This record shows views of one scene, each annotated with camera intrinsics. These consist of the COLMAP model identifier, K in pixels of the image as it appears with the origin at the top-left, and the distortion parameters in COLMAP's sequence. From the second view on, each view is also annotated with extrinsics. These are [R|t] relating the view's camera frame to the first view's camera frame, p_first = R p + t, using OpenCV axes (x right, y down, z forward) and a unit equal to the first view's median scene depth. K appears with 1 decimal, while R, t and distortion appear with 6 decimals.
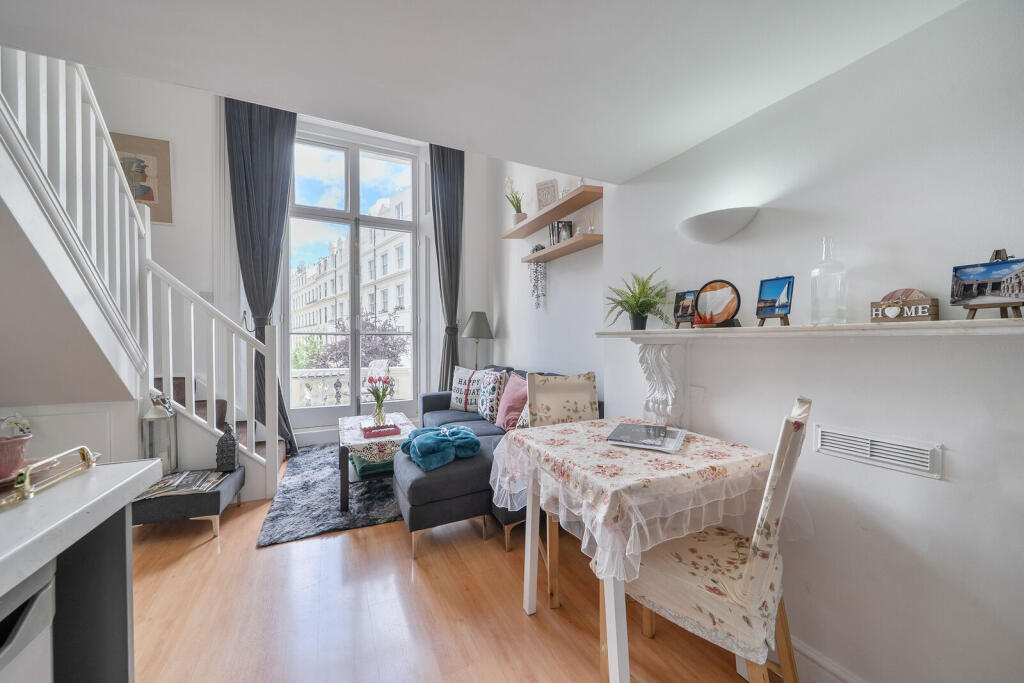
lens RADIAL K [[346.7, 0, 508.3], [0, 346.7, 342.6], [0, 0, 1]] dist [-0.008420, 0.000117]
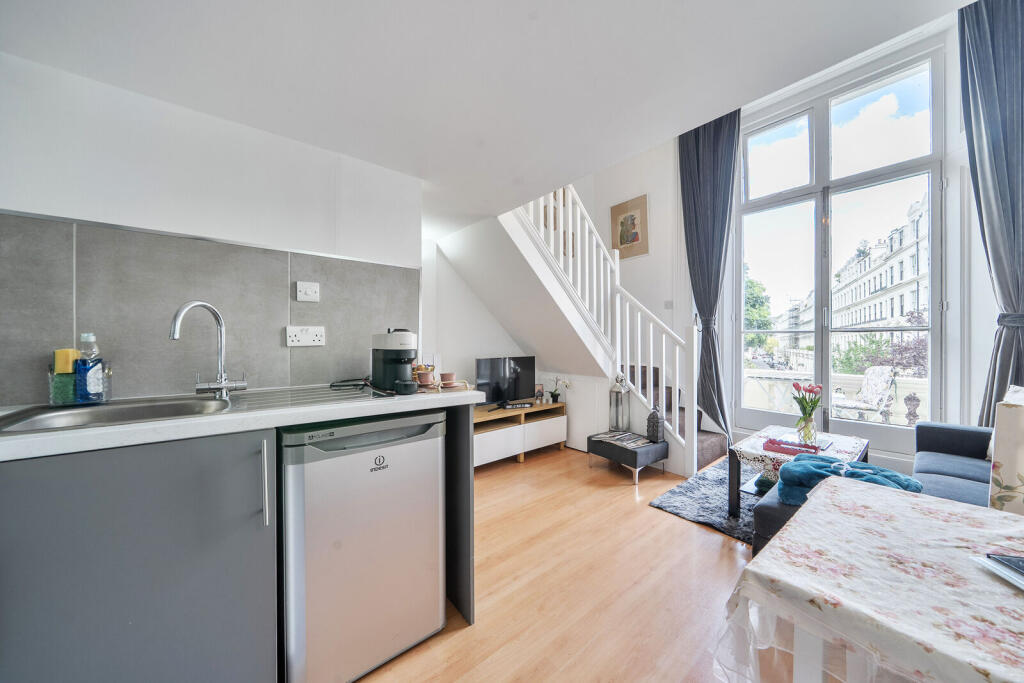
lens RADIAL K [[355.6, 0, 512.0], [0, 355.6, 341.5], [0, 0, 1]] dist [0.000113, -0.000161]
pose [[0.252841, 0.004751, -0.967496, 0.329432], [-0.004491, 0.999983, 0.003737, -0.000404], [0.967498, 0.003400, 0.252858, 0.156176]]
